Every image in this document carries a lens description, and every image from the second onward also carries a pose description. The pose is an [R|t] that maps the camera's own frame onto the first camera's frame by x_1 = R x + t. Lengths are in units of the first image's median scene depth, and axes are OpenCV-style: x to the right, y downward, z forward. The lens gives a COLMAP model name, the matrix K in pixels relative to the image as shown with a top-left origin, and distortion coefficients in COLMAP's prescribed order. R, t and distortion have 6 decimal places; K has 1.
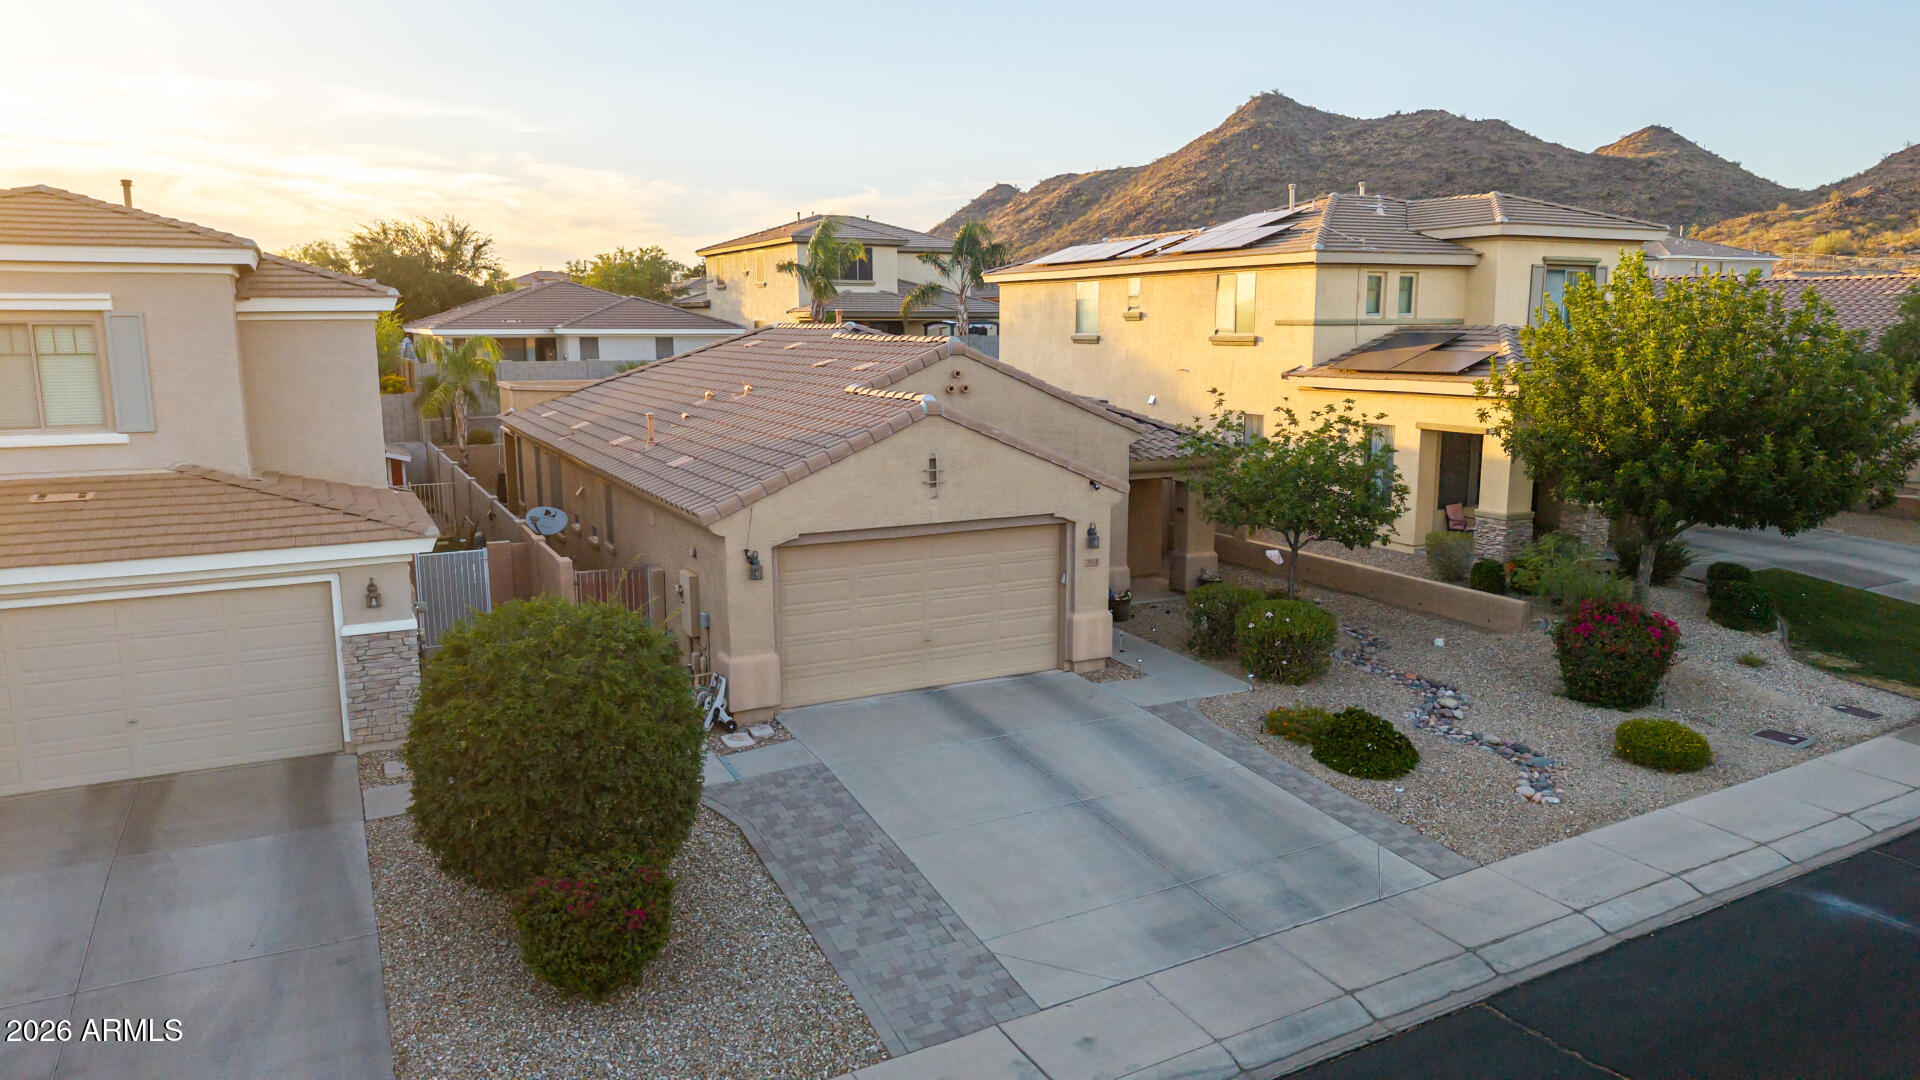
lens RADIAL K [[1285.8, 0, 953.6], [0, 1285.8, 574.4], [0, 0, 1]] dist [0.008553, -0.003363]
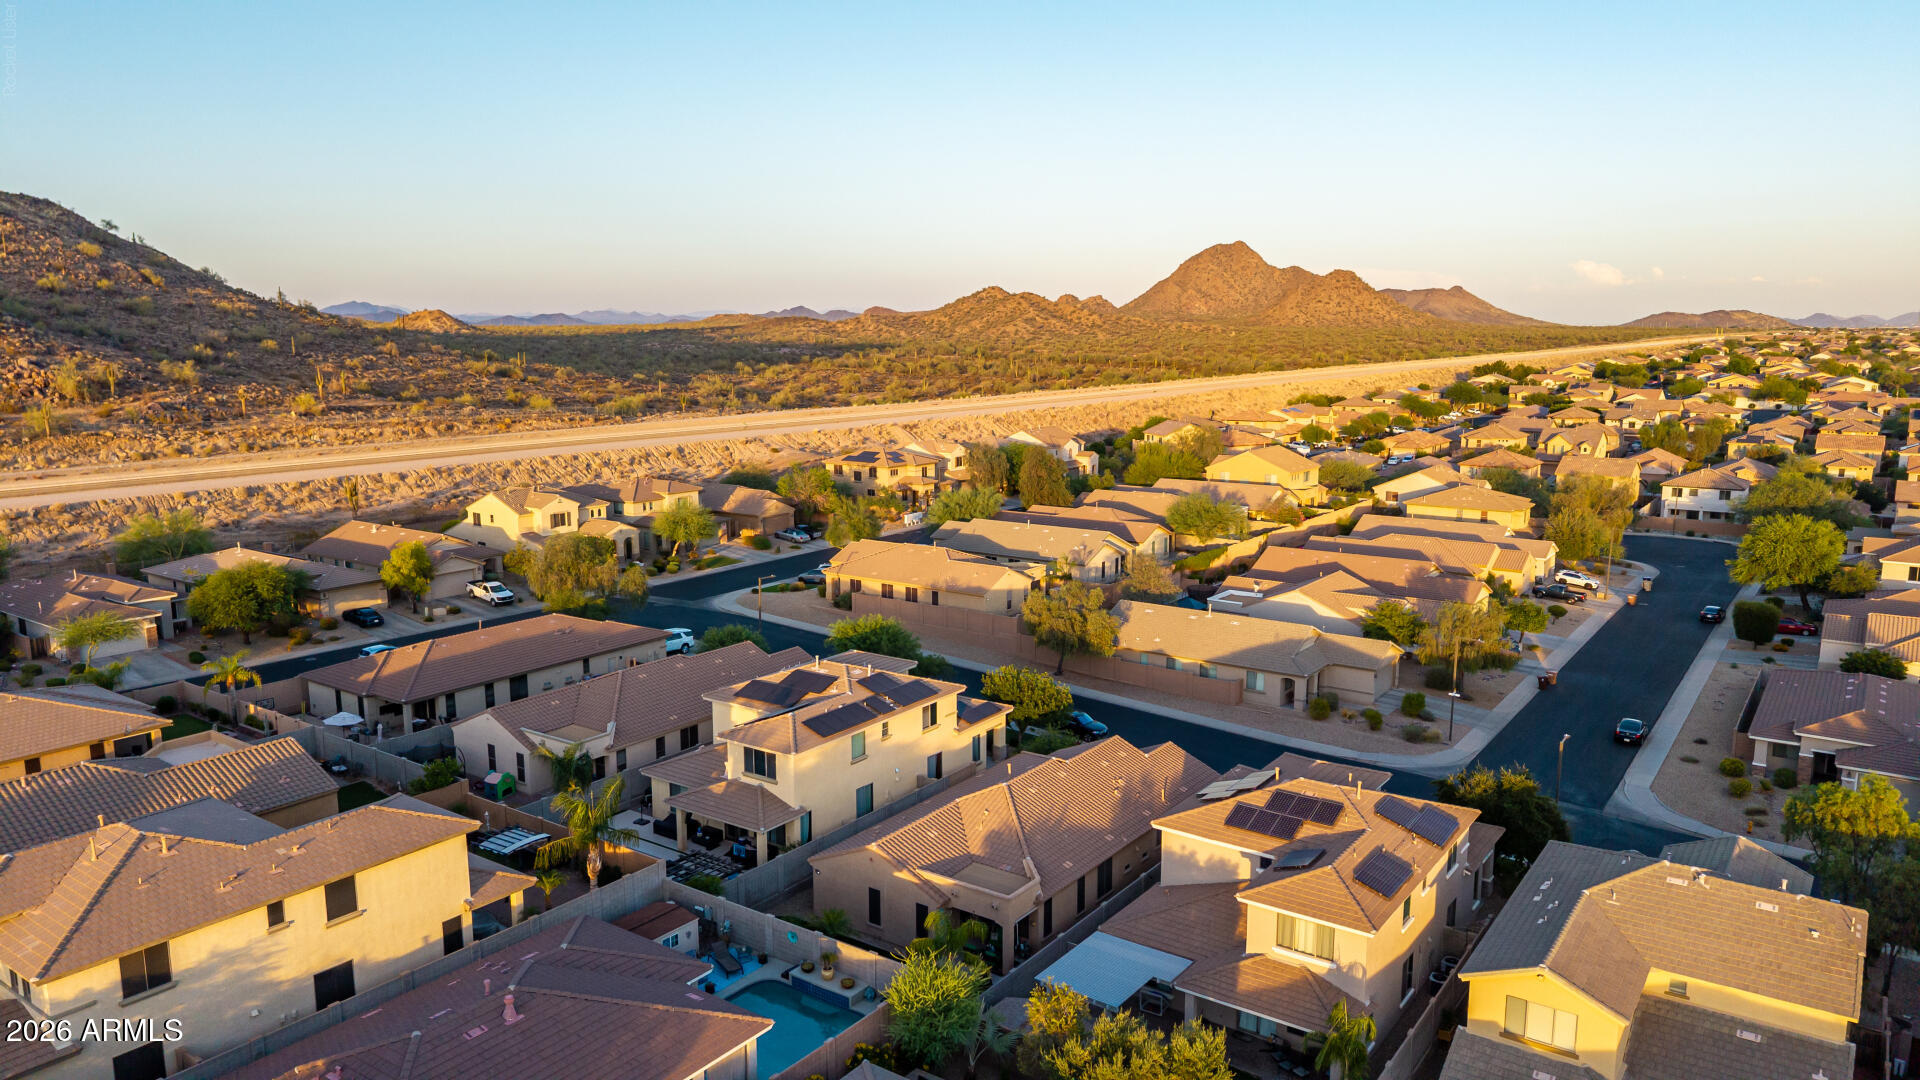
lens RADIAL K [[1287.0, 0, 964.5], [0, 1287.0, 480.7], [0, 0, 1]] dist [0.029538, -0.001260]
pose [[-0.453334, -0.096881, 0.886060, -0.069040], [0.179449, 0.963802, 0.197192, -0.039344], [-0.873090, 0.248396, -0.419539, 0.064696]]
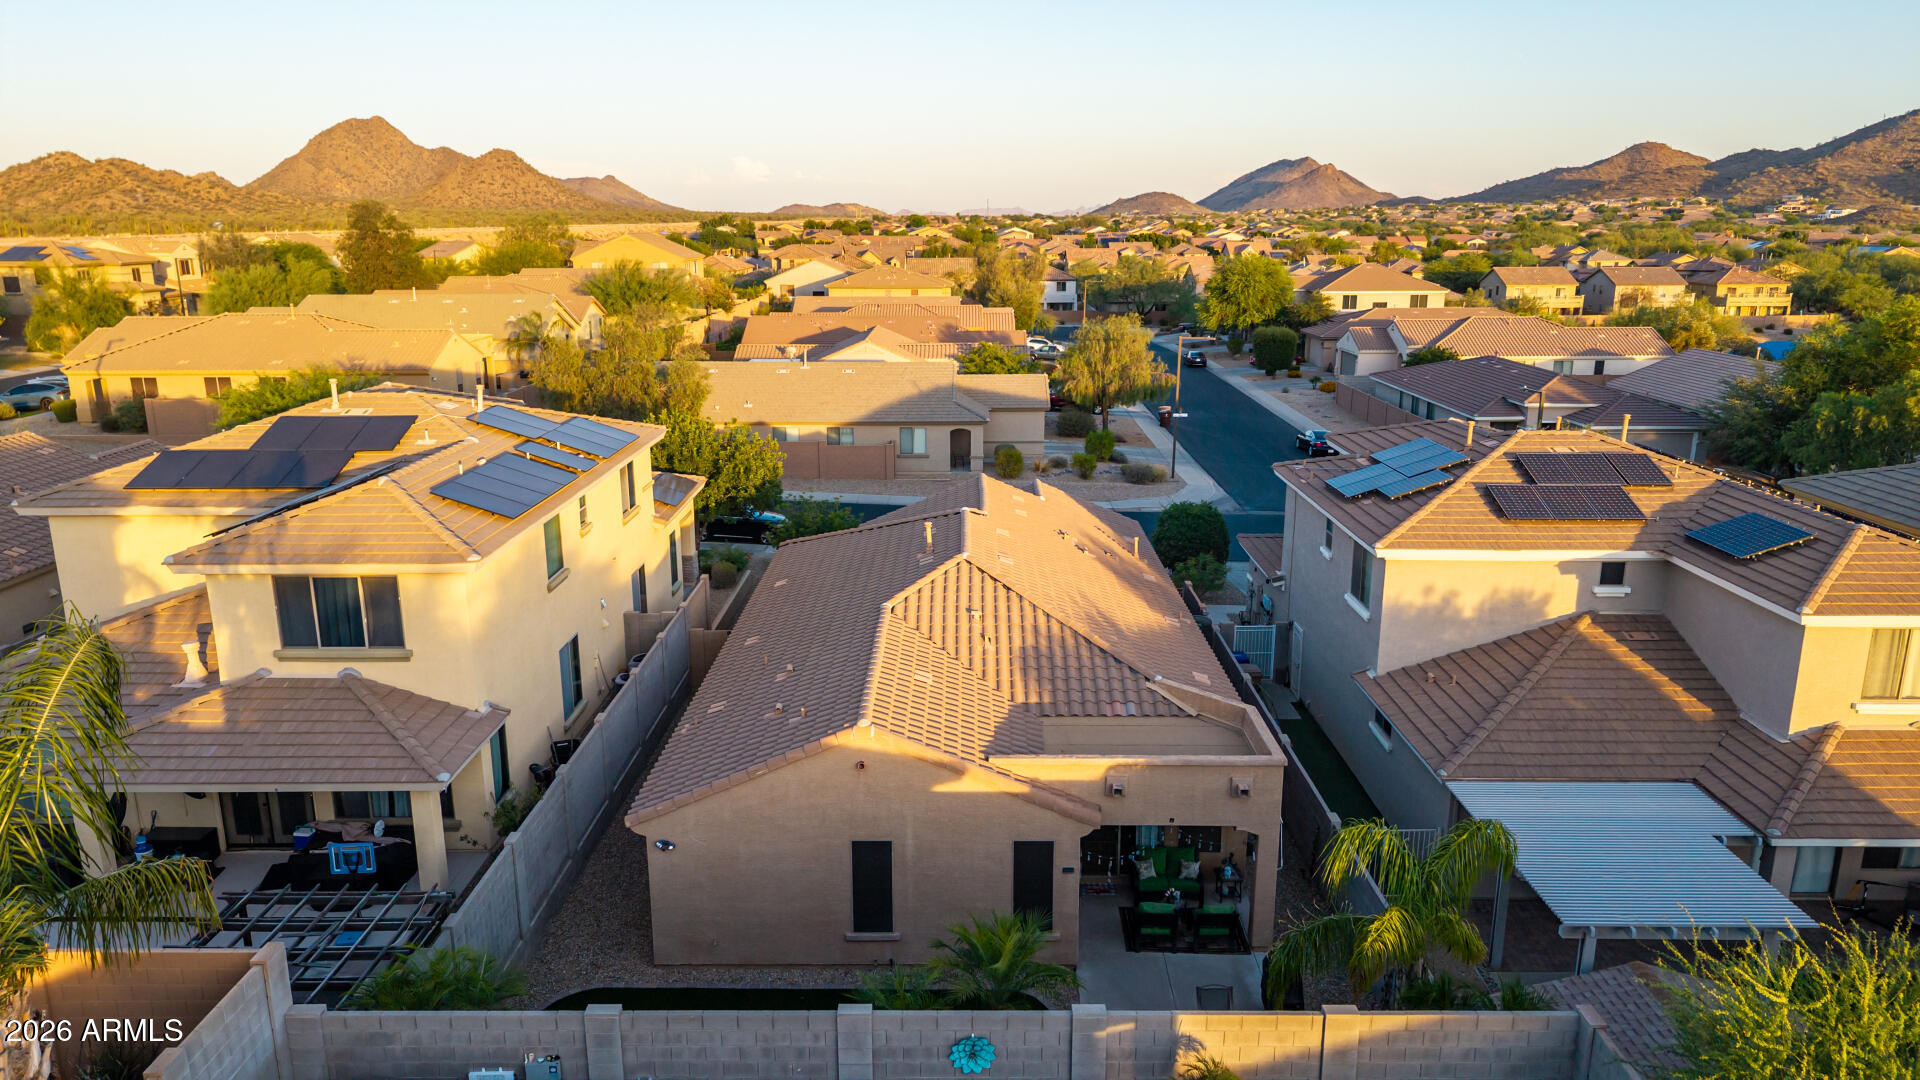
lens RADIAL K [[1293.4, 0, 955.7], [0, 1293.4, 523.3], [0, 0, 1]] dist [0.001735, -0.000599]
pose [[-0.886262, -0.095931, 0.453141, -0.020095], [0.099894, 0.915708, 0.389231, -0.020984], [-0.452284, 0.390227, -0.801974, 0.062542]]
